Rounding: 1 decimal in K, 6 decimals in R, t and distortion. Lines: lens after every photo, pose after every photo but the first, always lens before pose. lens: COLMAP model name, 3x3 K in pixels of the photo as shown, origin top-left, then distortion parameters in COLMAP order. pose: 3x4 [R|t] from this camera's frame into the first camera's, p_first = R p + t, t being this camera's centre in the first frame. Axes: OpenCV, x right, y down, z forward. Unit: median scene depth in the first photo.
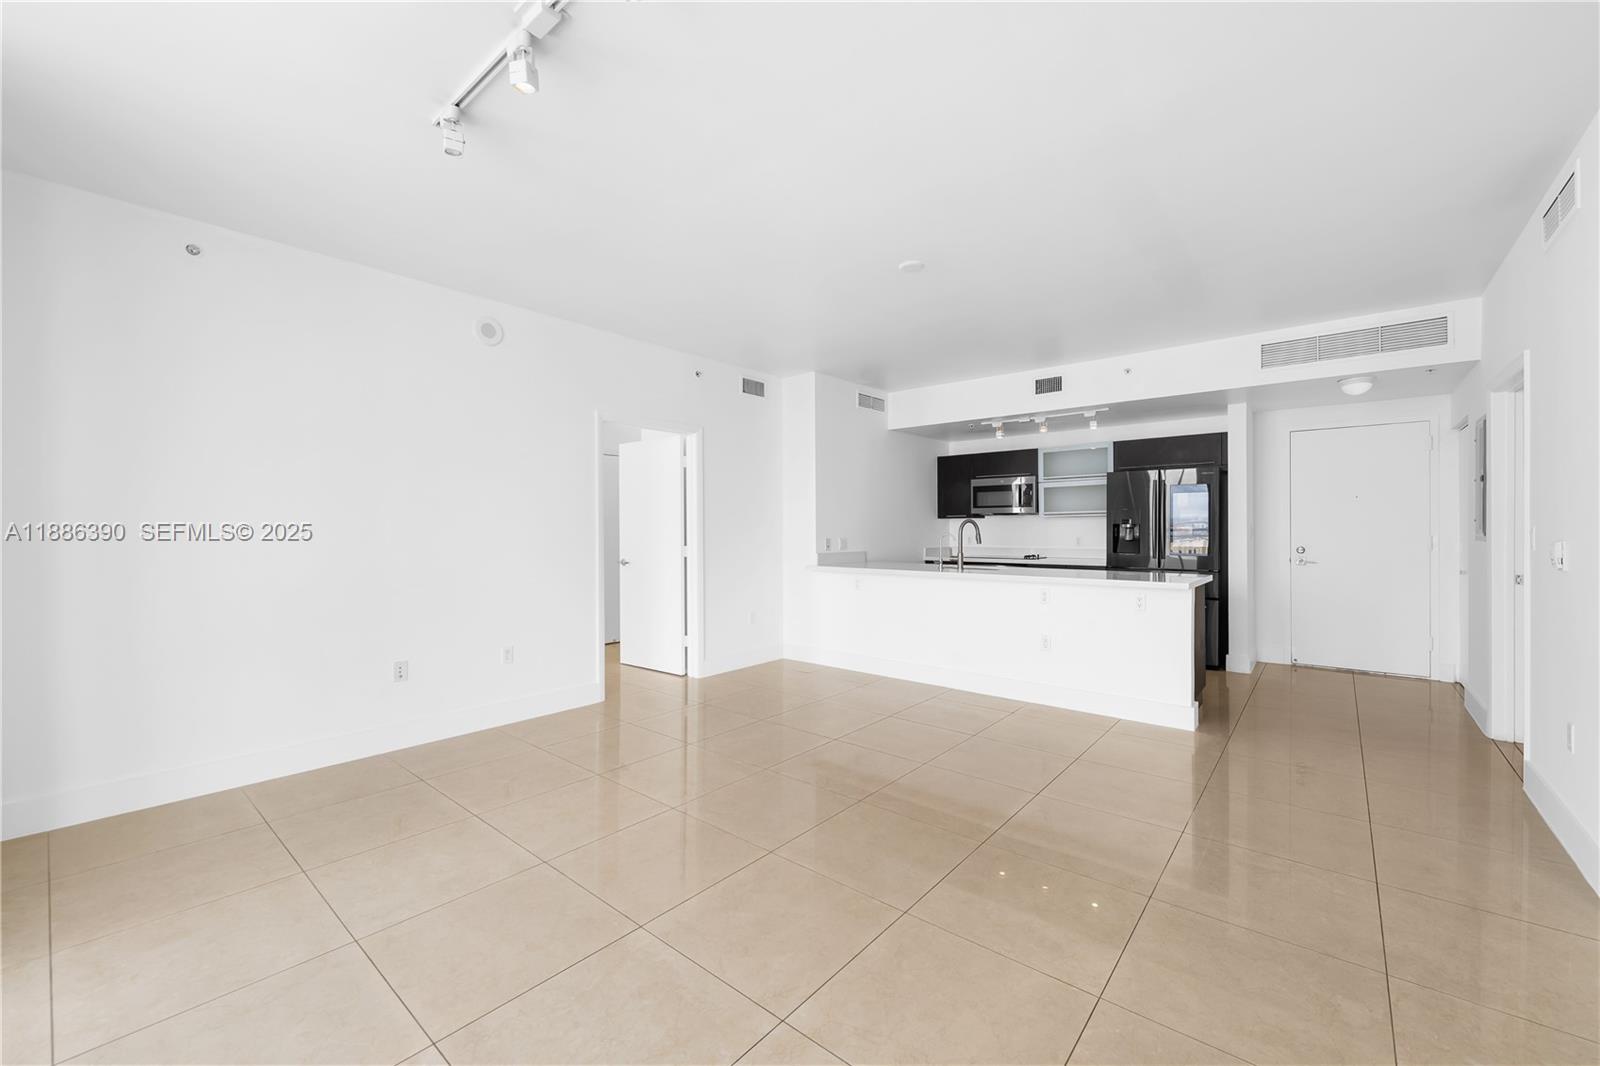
lens RADIAL K [[645.2, 0, 806.5], [0, 645.2, 534.9], [0, 0, 1]] dist [0.009887, -0.004617]
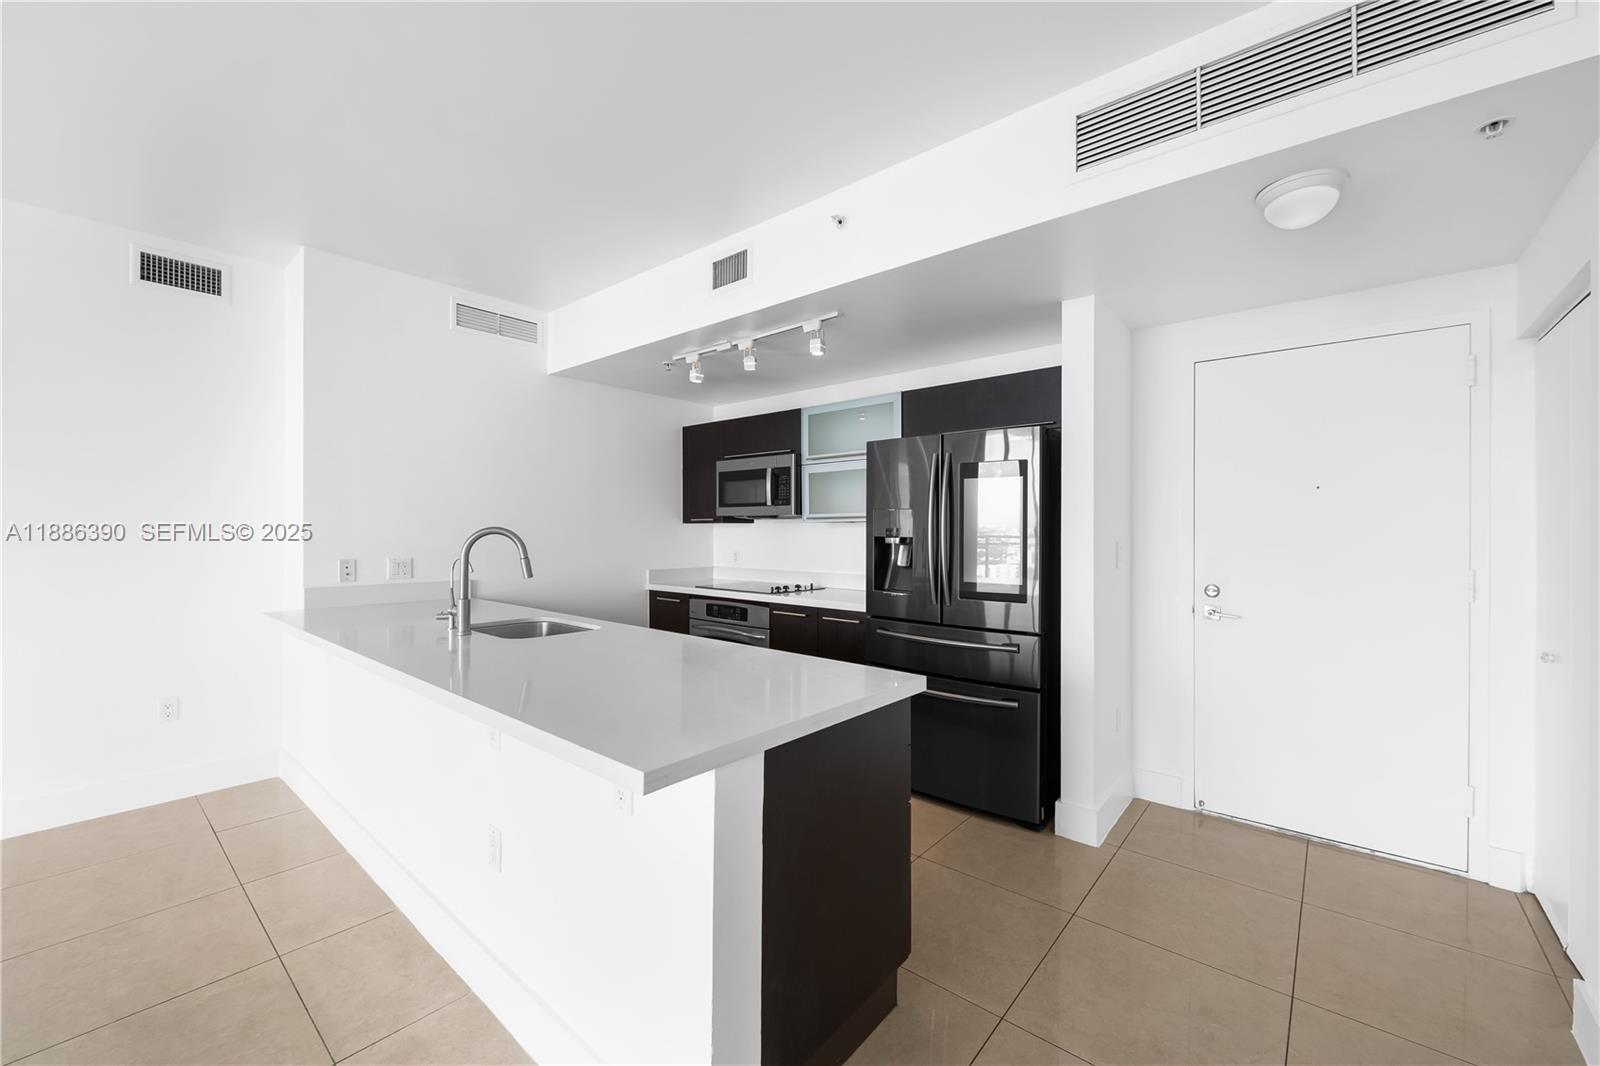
lens RADIAL K [[638.5, 0, 808.7], [0, 638.5, 534.6], [0, 0, 1]] dist [0.002011, -0.003640]
pose [[0.999950, 0.007171, -0.006910, 0.437775], [-0.007187, 0.999971, -0.002331, -0.017525], [0.006893, 0.002380, 0.999973, 0.482419]]
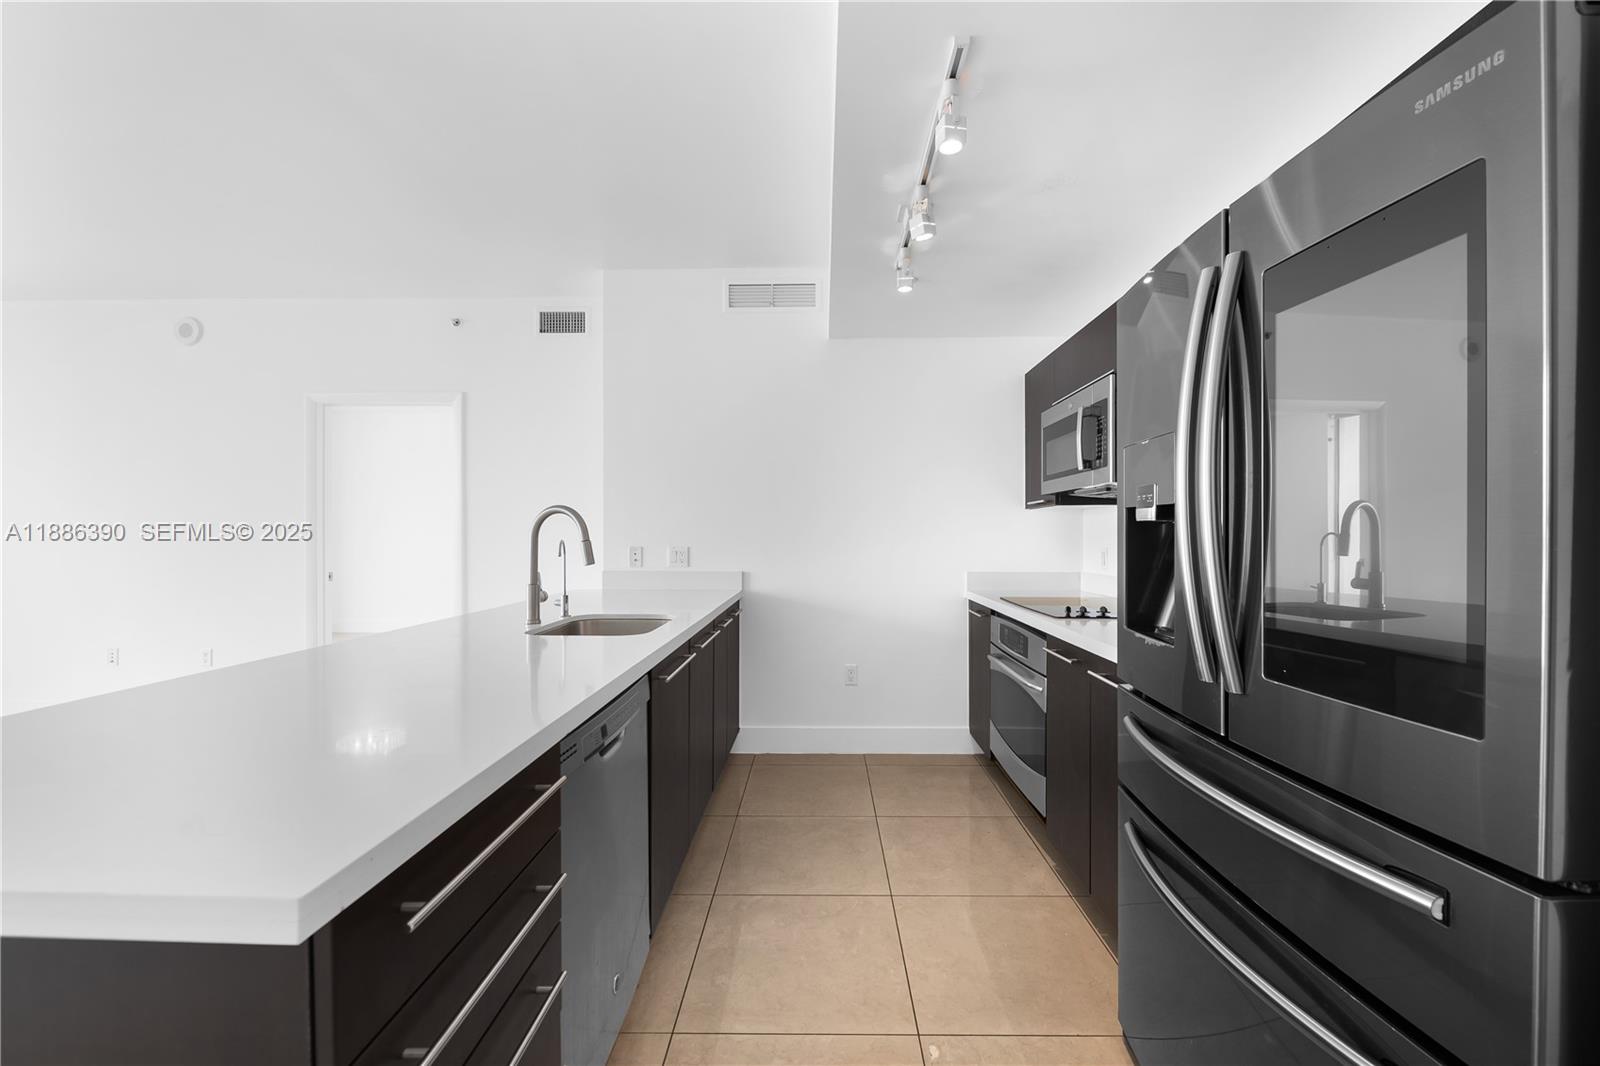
lens RADIAL K [[645.2, 0, 806.5], [0, 645.2, 534.9], [0, 0, 1]] dist [0.009887, -0.004617]
pose [[0.617885, 0.003428, -0.786261, 0.612312], [-0.011159, 0.999928, -0.004409, -0.004481], [0.786190, 0.011499, 0.617878, 0.783991]]
